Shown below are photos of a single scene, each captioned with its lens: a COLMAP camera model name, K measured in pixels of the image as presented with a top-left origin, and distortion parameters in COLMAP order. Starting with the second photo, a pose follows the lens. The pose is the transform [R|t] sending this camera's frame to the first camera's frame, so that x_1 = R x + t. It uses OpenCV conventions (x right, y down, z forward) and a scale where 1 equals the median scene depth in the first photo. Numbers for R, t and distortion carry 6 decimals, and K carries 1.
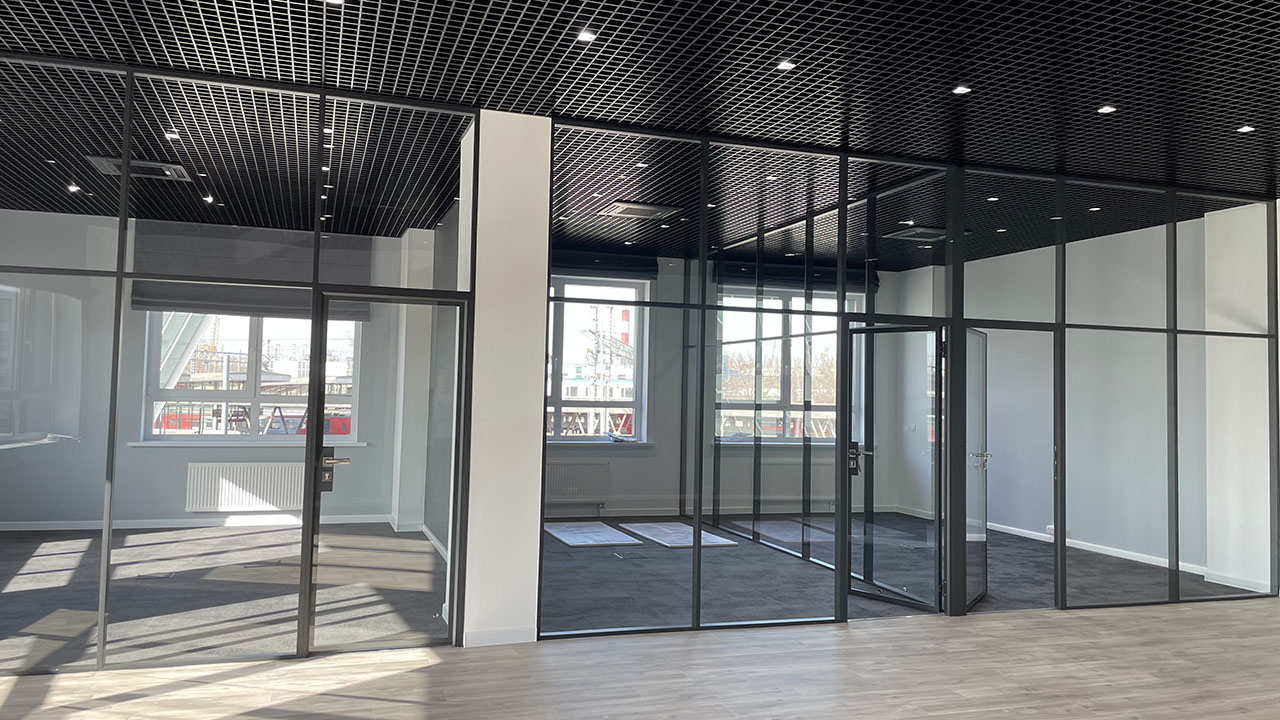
lens RADIAL K [[963.2, 0, 645.4], [0, 963.2, 350.6], [0, 0, 1]] dist [0.090288, -0.110421]
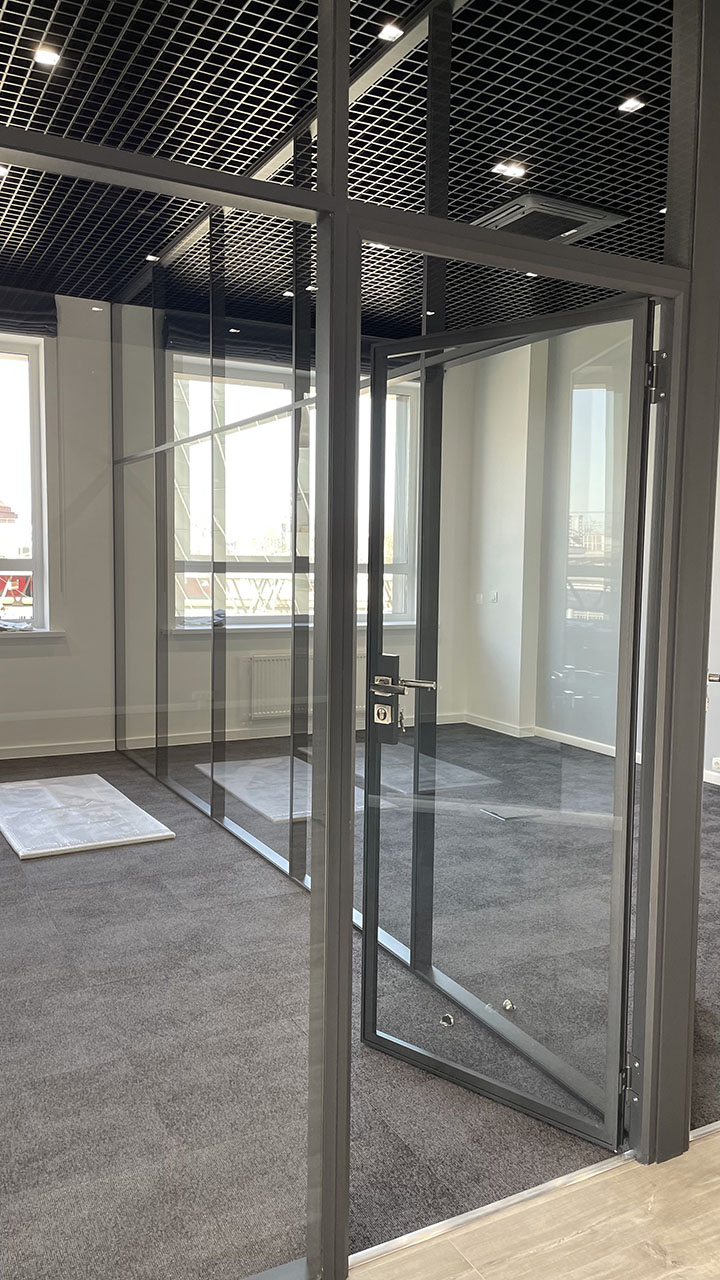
lens RADIAL K [[963.2, 0, 366.4], [0, 963.2, 634.5], [0, 0, 1]] dist [0.090288, -0.110421]
pose [[0.986426, -0.025687, 0.162186, 0.137990], [0.004800, 0.991777, 0.127886, 0.036536], [-0.164137, -0.125372, 0.978438, 0.597036]]
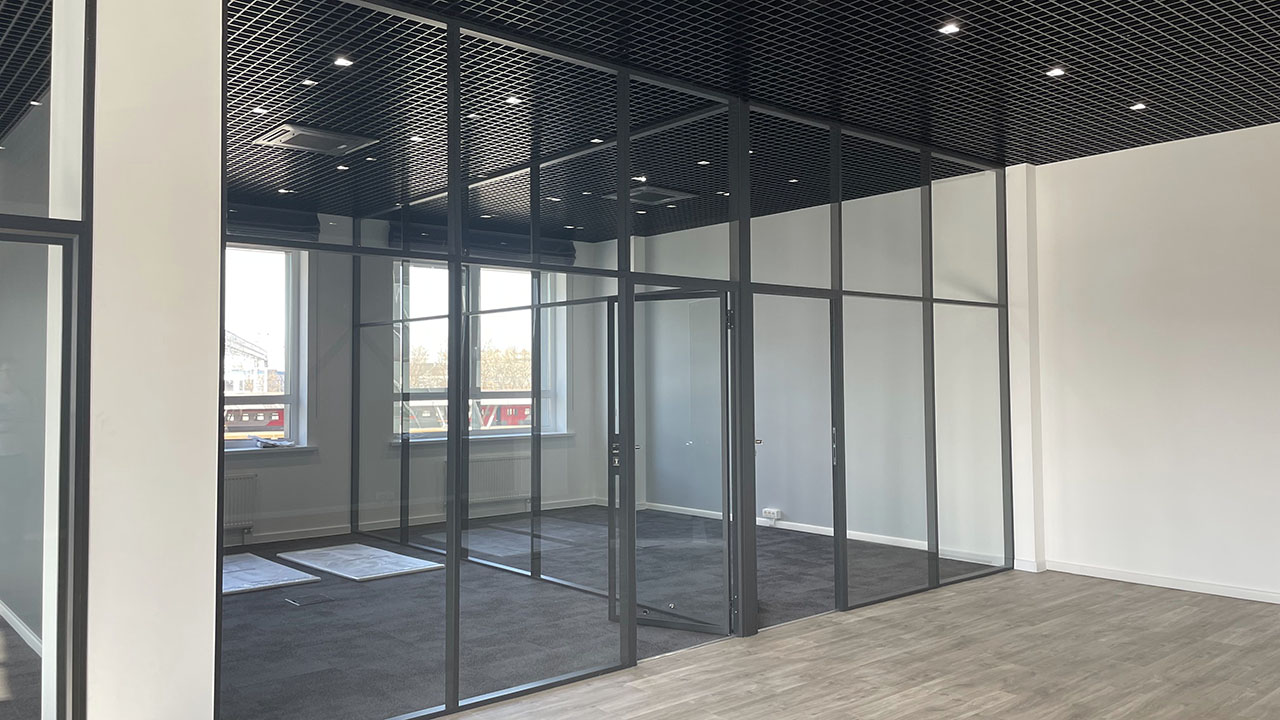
lens RADIAL K [[963.2, 0, 642.9], [0, 963.2, 345.2], [0, 0, 1]] dist [0.090288, -0.110421]
pose [[0.924625, -0.016138, 0.380537, -0.068326], [0.012416, 0.999848, 0.012232, 0.008608], [-0.380676, -0.006586, 0.924685, 0.224541]]
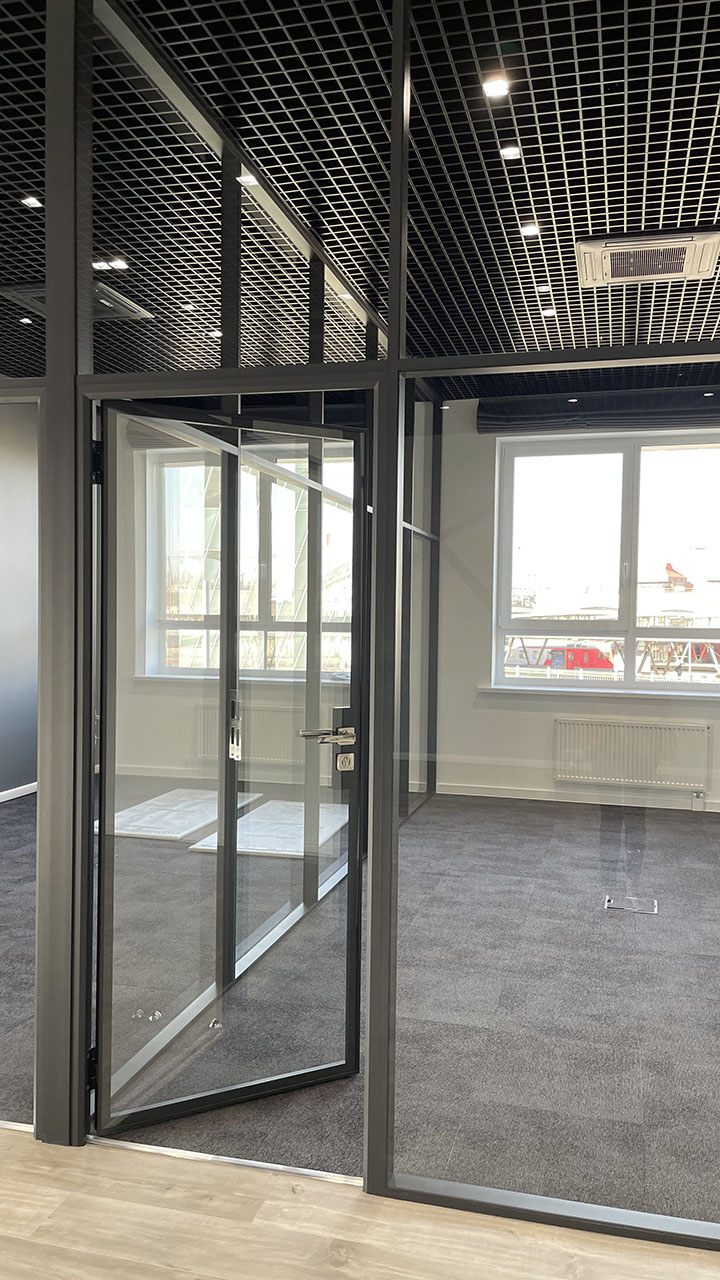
lens RADIAL K [[963.2, 0, 378.4], [0, 963.2, 649.0], [0, 0, 1]] dist [0.090288, -0.110421]
pose [[0.835766, 0.003435, -0.549075, 0.547126], [0.033586, 0.997788, 0.057364, 0.047565], [0.548058, -0.066384, 0.833802, 0.644071]]
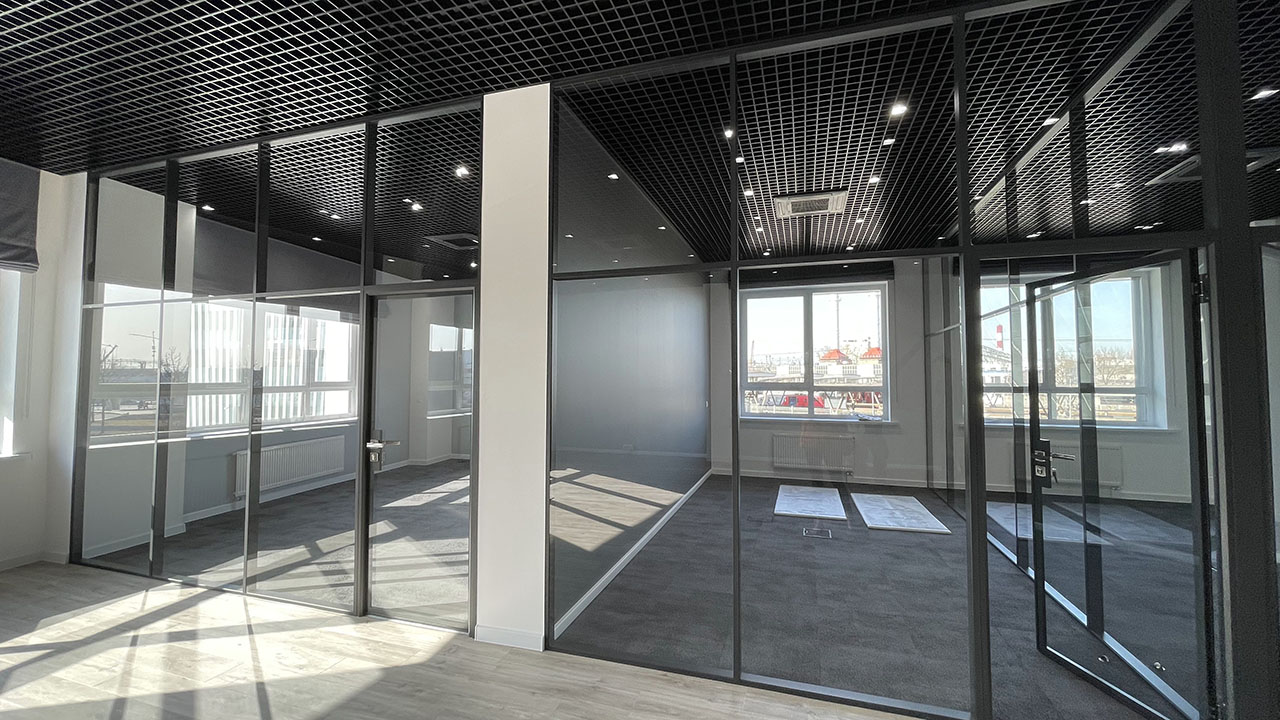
lens RADIAL K [[512.7, 0, 641.7], [0, 512.7, 356.4], [0, 0, 1]] dist [-0.002174, -0.001060]
pose [[0.804109, -0.051328, -0.592262, 0.190375], [0.046432, 0.998645, -0.023506, 0.026318], [0.592666, -0.008598, 0.805402, 0.489512]]
